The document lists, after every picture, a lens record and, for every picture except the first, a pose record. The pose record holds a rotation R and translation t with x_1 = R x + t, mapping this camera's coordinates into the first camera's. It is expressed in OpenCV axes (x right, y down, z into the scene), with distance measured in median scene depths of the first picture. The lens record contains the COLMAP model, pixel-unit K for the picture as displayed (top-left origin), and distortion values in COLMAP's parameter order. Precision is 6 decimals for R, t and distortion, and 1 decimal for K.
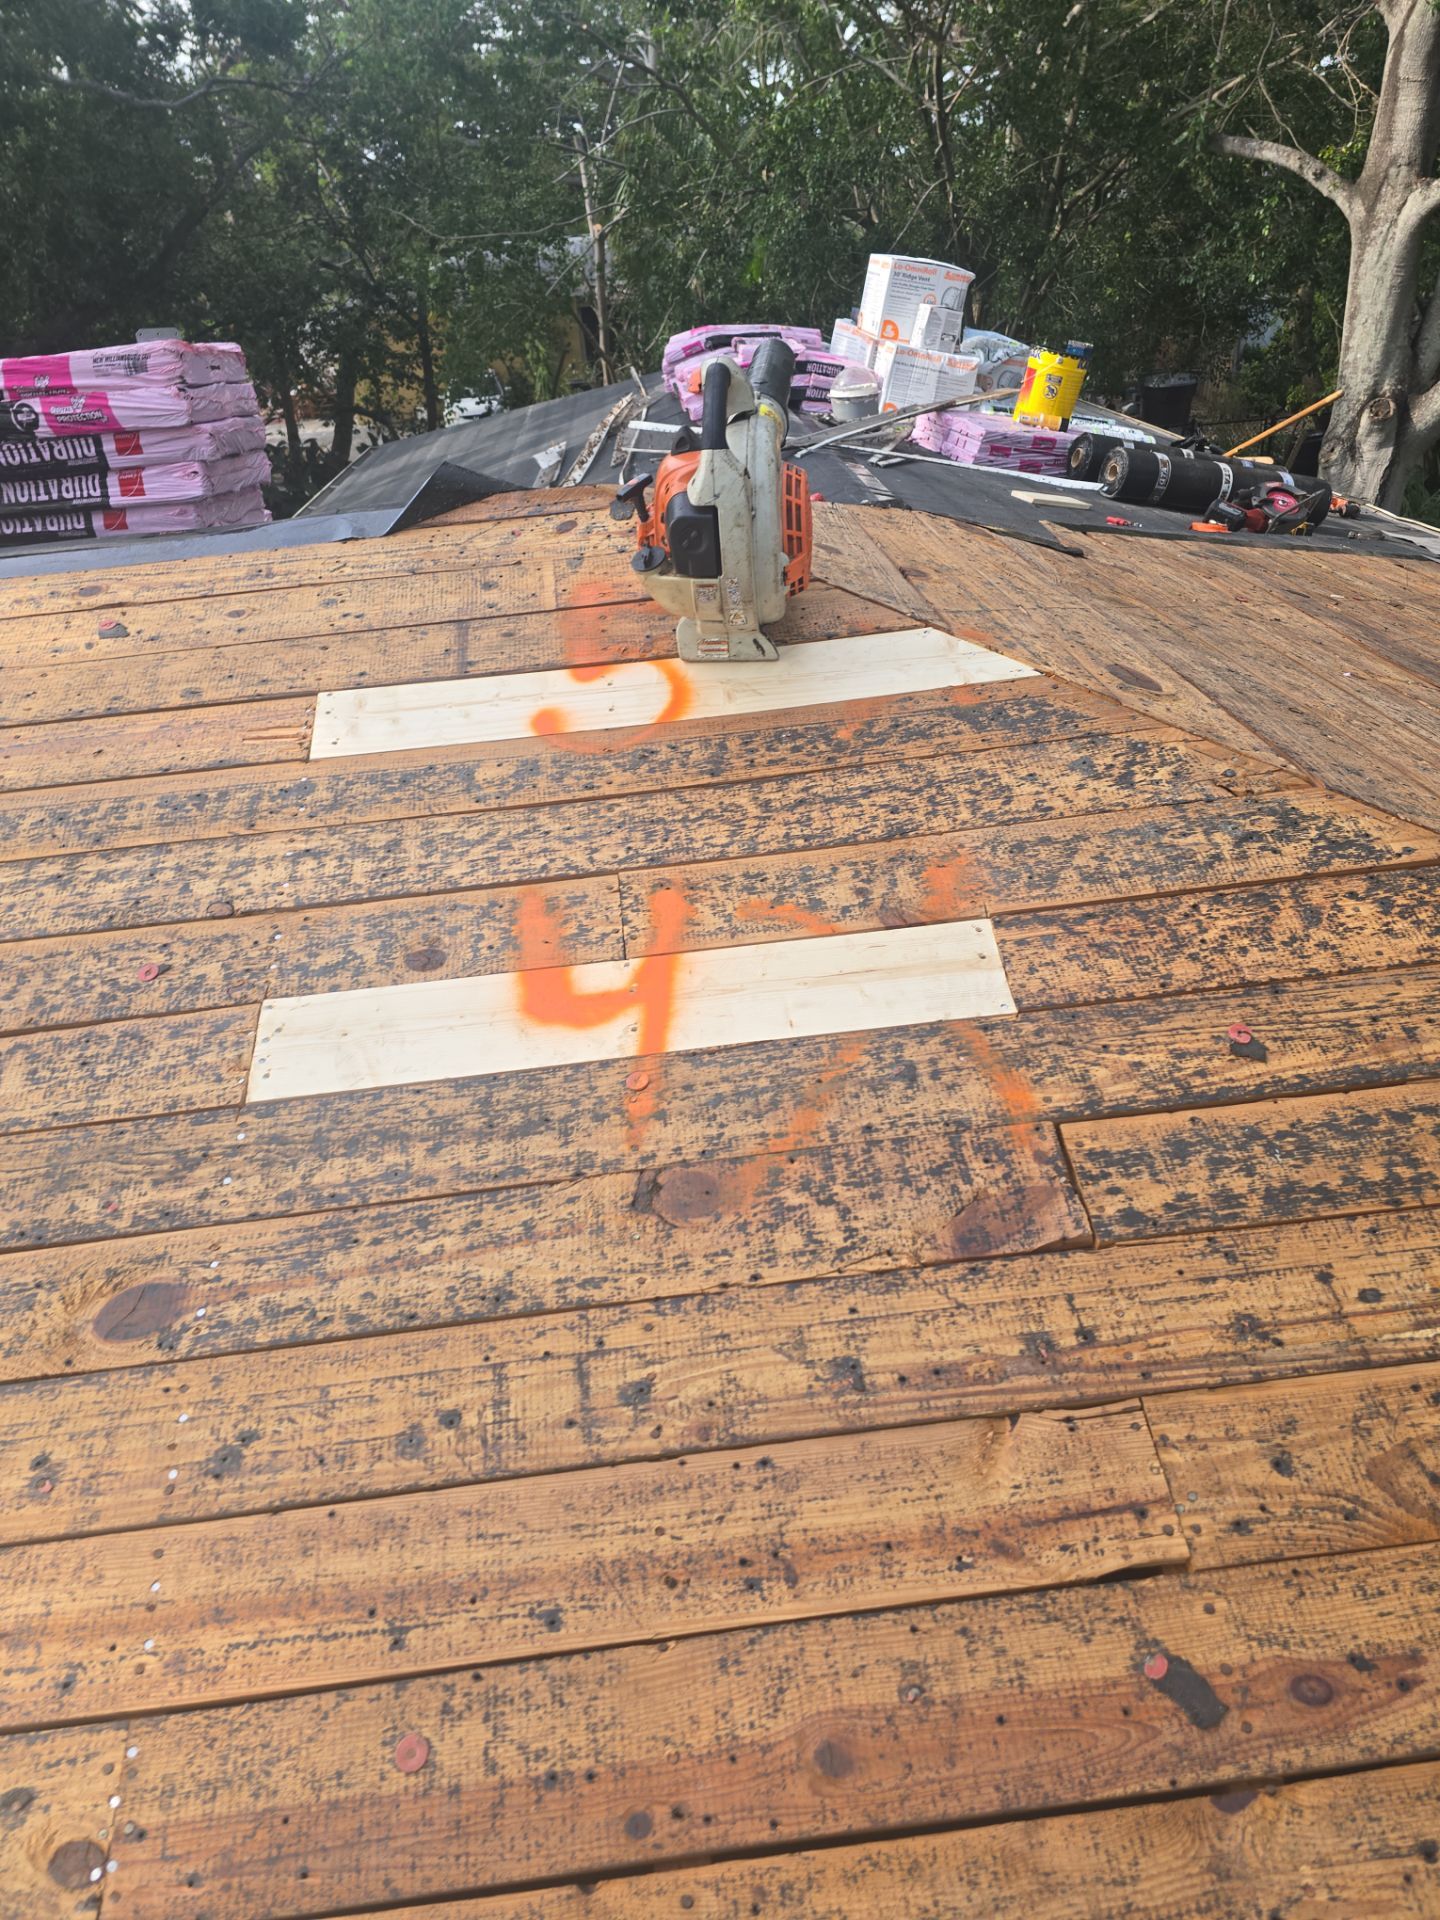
lens RADIAL K [[1295.2, 0, 713.7], [0, 1295.2, 953.8], [0, 0, 1]] dist [0.052882, -0.047188]
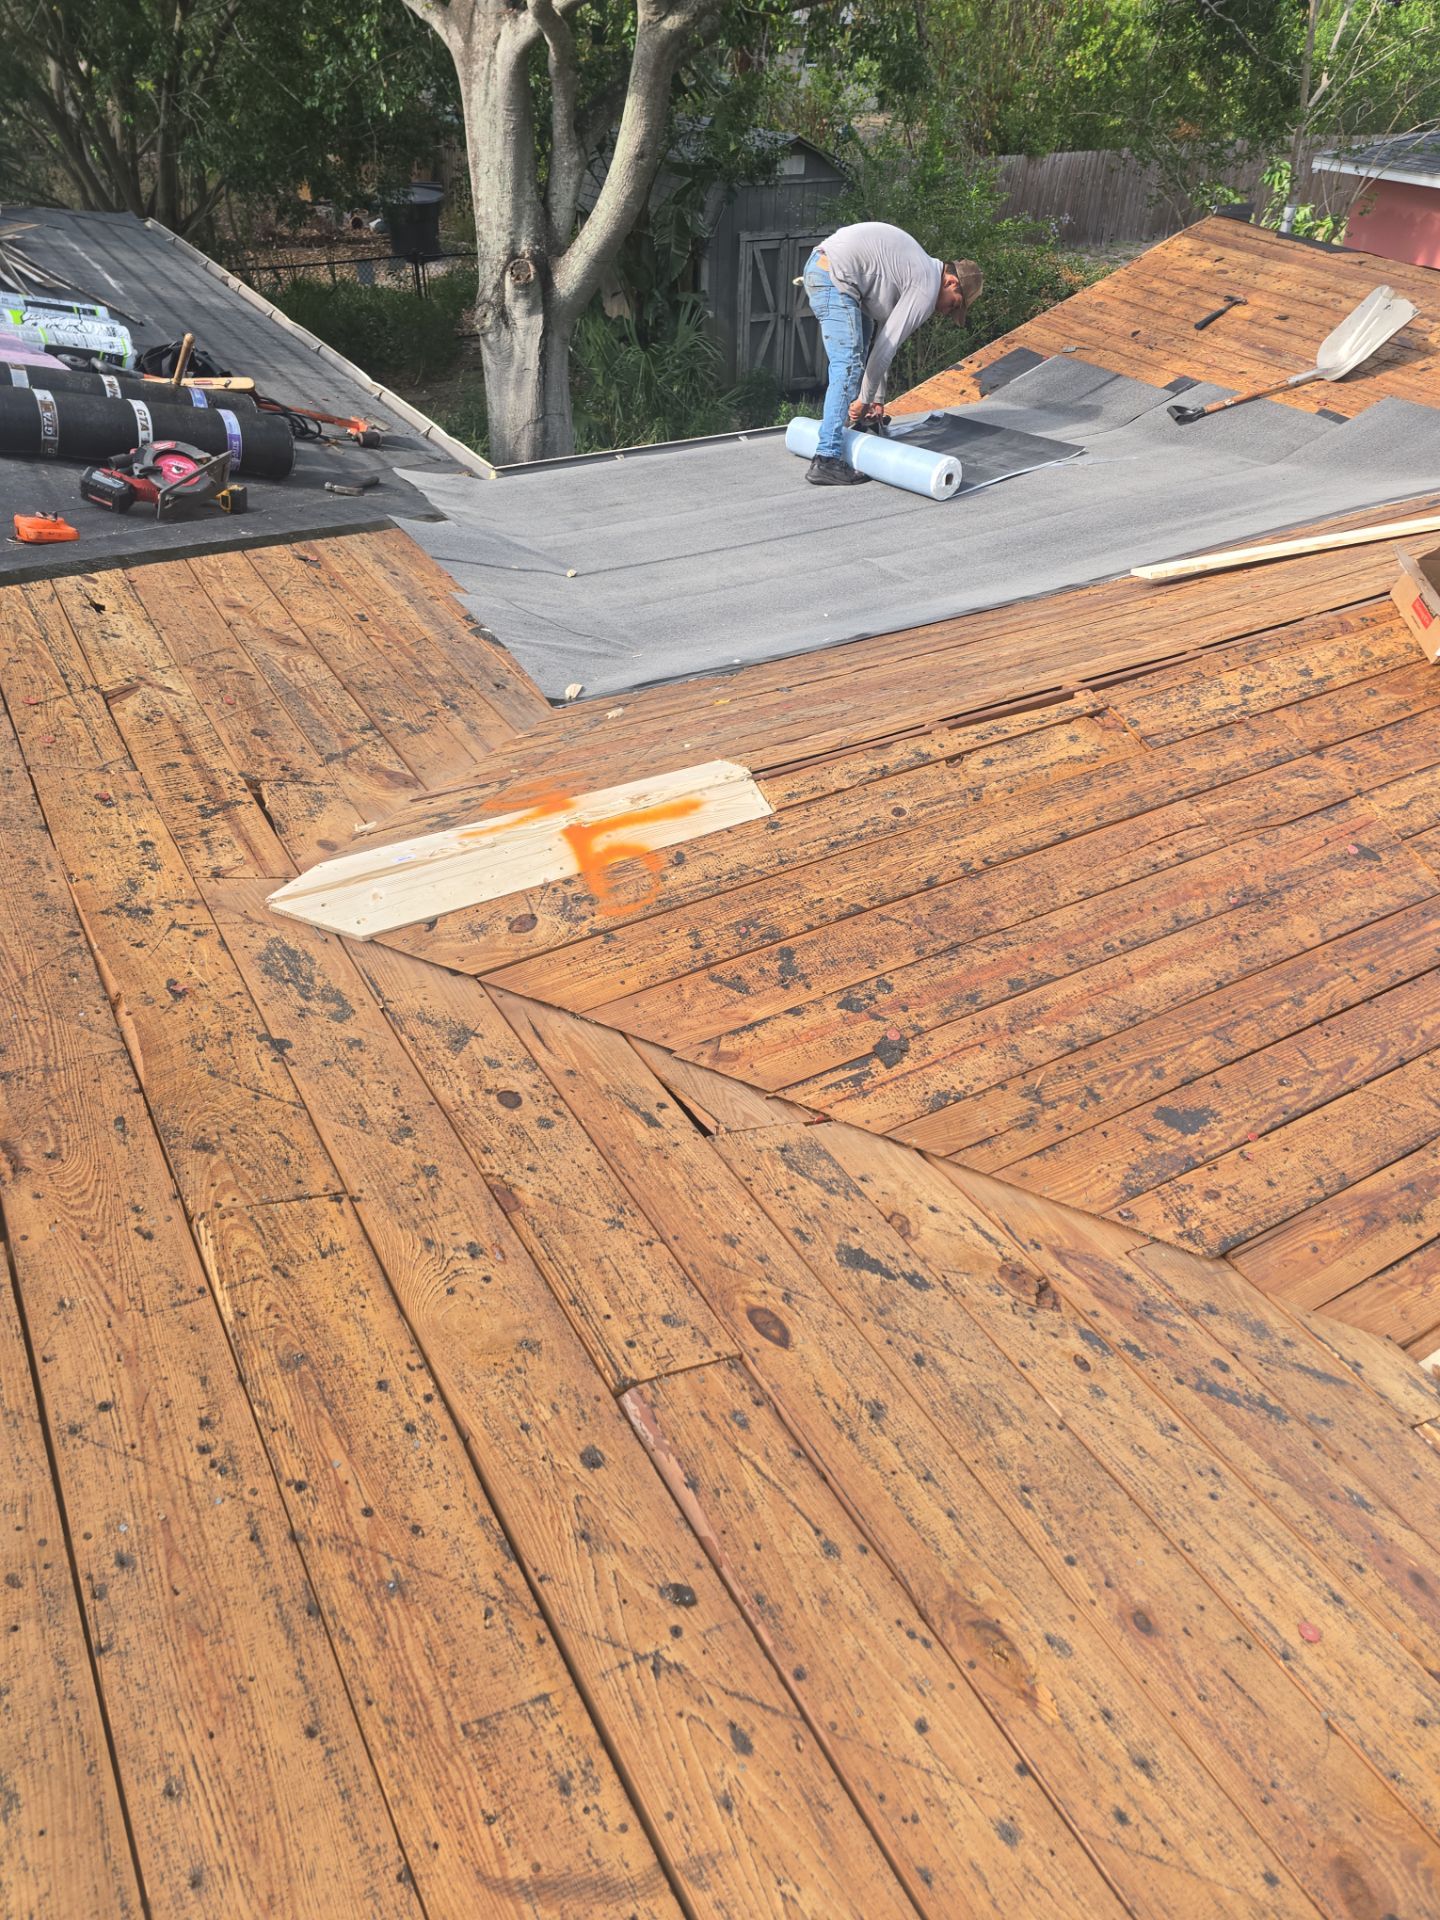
lens RADIAL K [[1295.2, 0, 722.3], [0, 1295.2, 948.5], [0, 0, 1]] dist [0.052882, -0.047188]
pose [[0.897008, -0.188258, 0.399919, 1.427700], [0.137458, 0.978713, 0.152403, -0.532734], [-0.420097, -0.081735, 0.903791, 0.434966]]
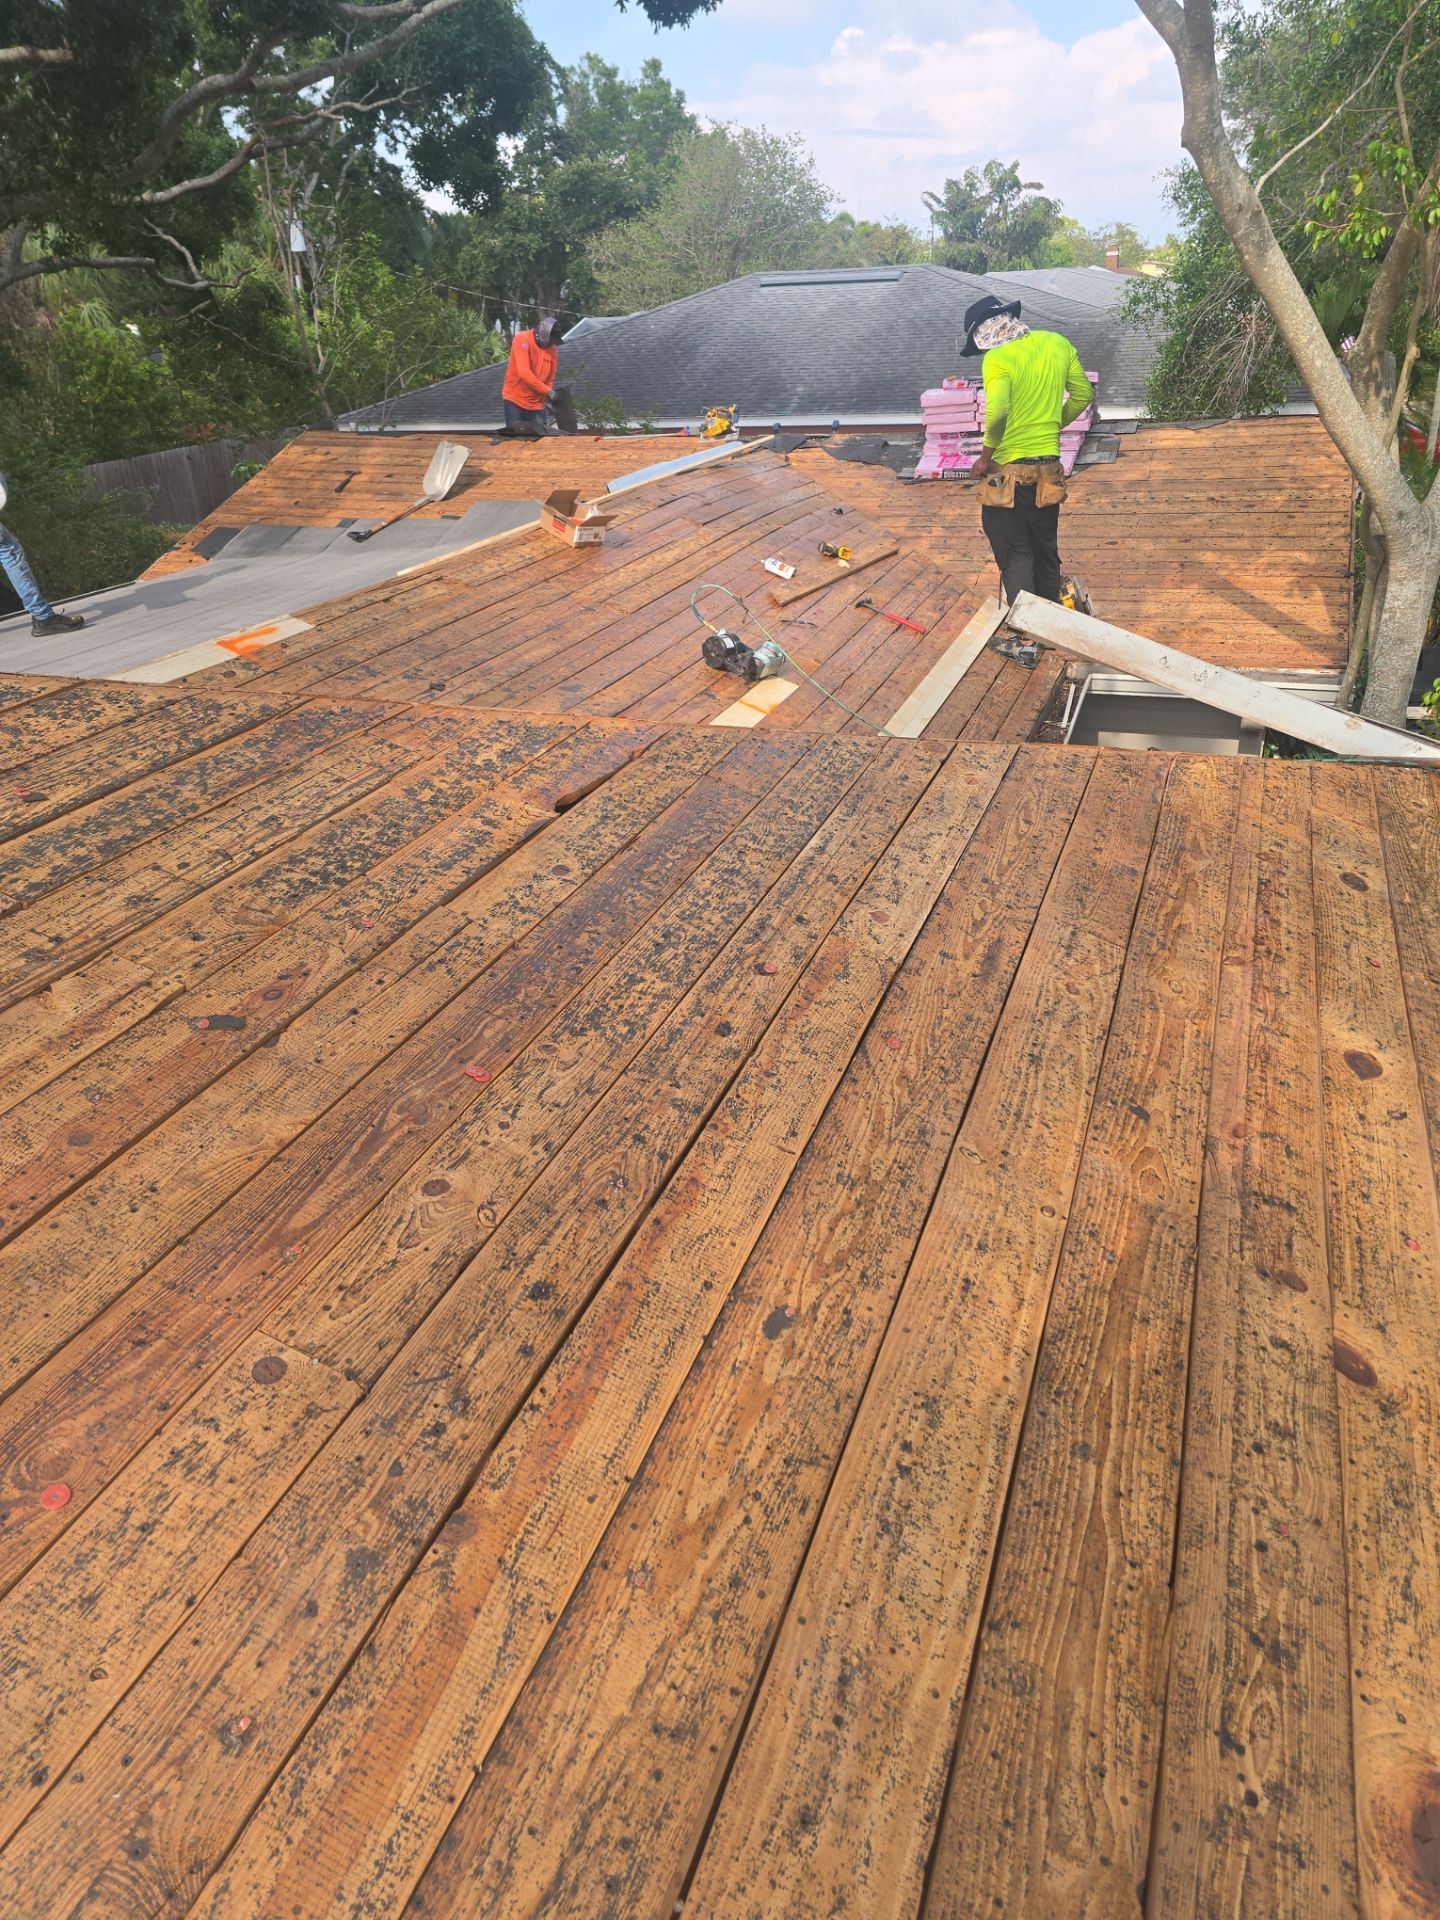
lens RADIAL K [[1295.2, 0, 727.6], [0, 1295.2, 963.8], [0, 0, 1]] dist [0.052882, -0.047188]
pose [[0.427685, -0.365041, 0.826941, -0.621136], [0.459305, 0.875691, 0.149013, 0.418159], [-0.778540, 0.316087, 0.542185, -0.423403]]
